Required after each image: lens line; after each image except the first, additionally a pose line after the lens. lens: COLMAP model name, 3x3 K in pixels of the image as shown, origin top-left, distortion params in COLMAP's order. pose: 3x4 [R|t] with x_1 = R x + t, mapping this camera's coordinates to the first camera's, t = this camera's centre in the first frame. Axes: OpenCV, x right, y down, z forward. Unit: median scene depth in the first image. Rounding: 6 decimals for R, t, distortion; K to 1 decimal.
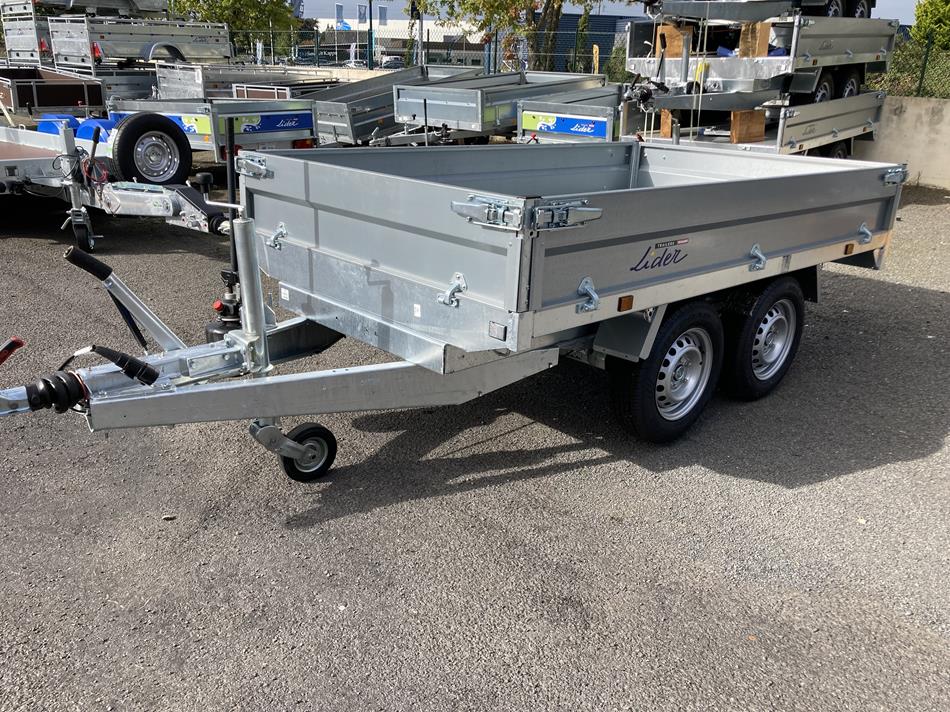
lens RADIAL K [[779.3, 0, 468.5], [0, 779.3, 356.4], [0, 0, 1]] dist [0.035931, -0.006371]
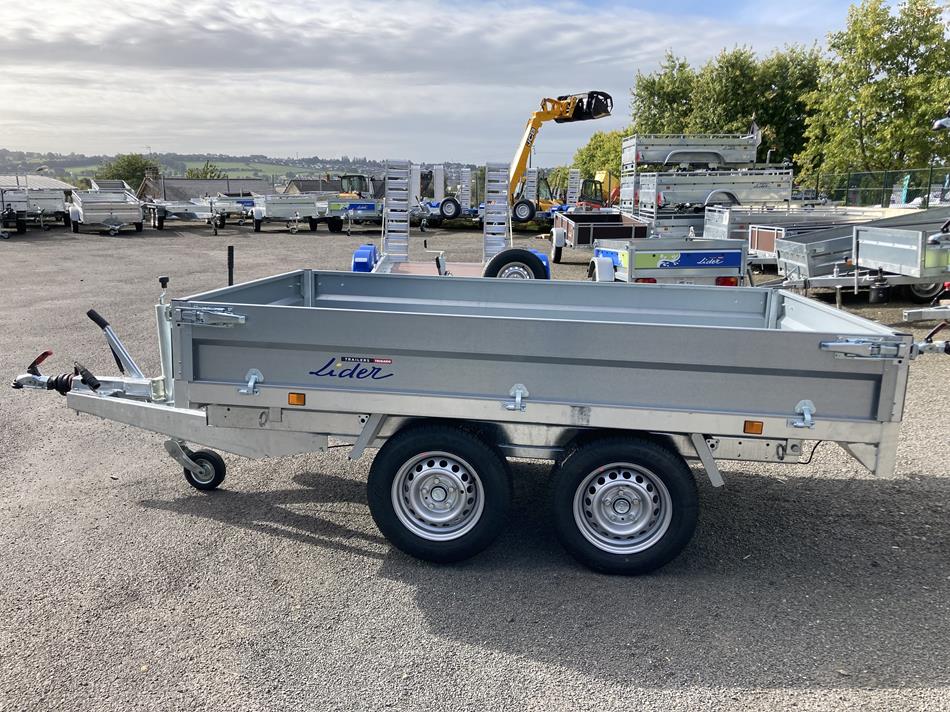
lens RADIAL K [[783.7, 0, 470.4], [0, 783.7, 368.9], [0, 0, 1]] dist [0.023180, -0.000773]
pose [[0.656517, 0.139129, -0.741370, 0.369448], [-0.250788, 0.967191, -0.040576, -0.038357], [0.711401, 0.212565, 0.669869, 0.109159]]
